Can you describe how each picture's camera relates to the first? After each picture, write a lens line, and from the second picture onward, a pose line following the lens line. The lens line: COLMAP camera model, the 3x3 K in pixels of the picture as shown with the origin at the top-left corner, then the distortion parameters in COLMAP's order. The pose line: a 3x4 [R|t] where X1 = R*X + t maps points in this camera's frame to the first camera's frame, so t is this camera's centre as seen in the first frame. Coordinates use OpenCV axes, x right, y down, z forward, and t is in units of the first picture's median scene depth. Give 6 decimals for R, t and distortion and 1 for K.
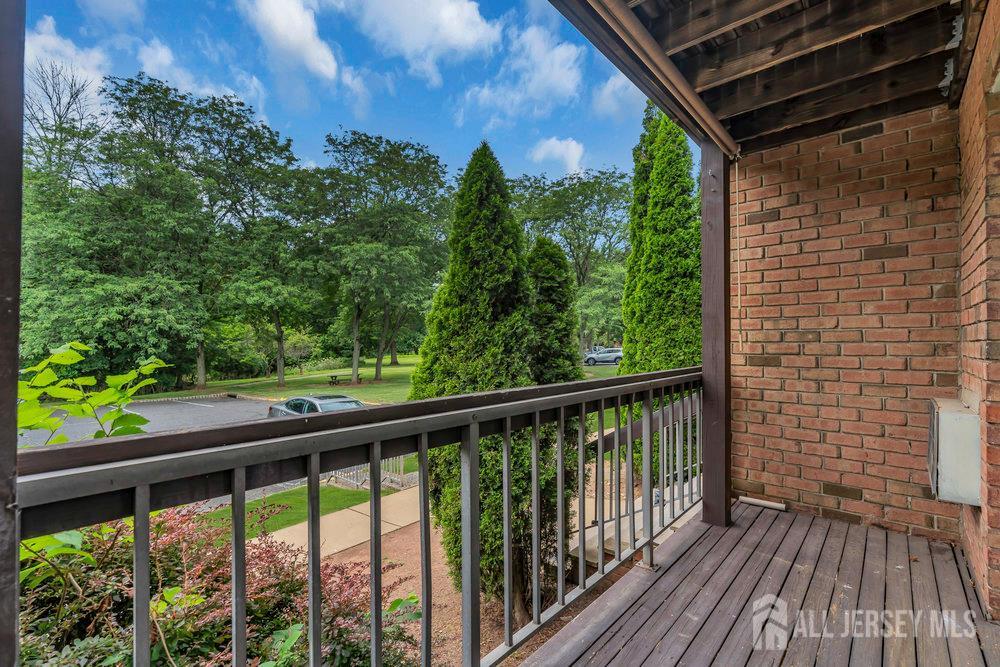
lens RADIAL K [[452.8, 0, 499.8], [0, 452.8, 344.9], [0, 0, 1]] dist [-0.001215, -0.000203]
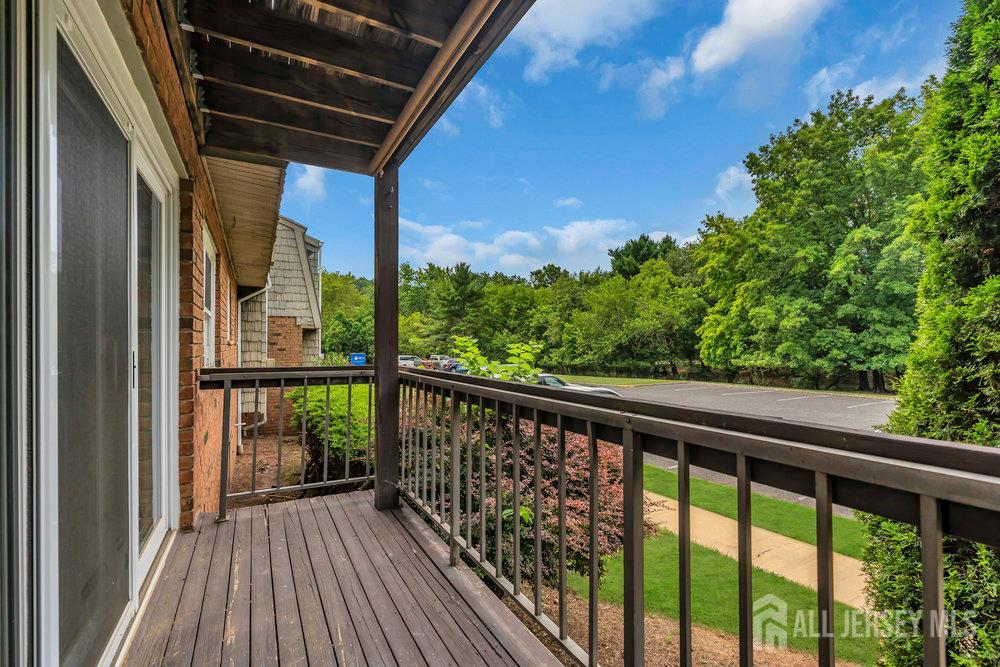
lens RADIAL K [[452.8, 0, 499.8], [0, 452.8, 344.9], [0, 0, 1]] dist [-0.001215, -0.000203]
pose [[-0.334066, -0.002171, -0.942547, 0.653709], [-0.006197, 0.999981, -0.000107, 0.007097], [0.942529, 0.005805, -0.334073, 0.813155]]
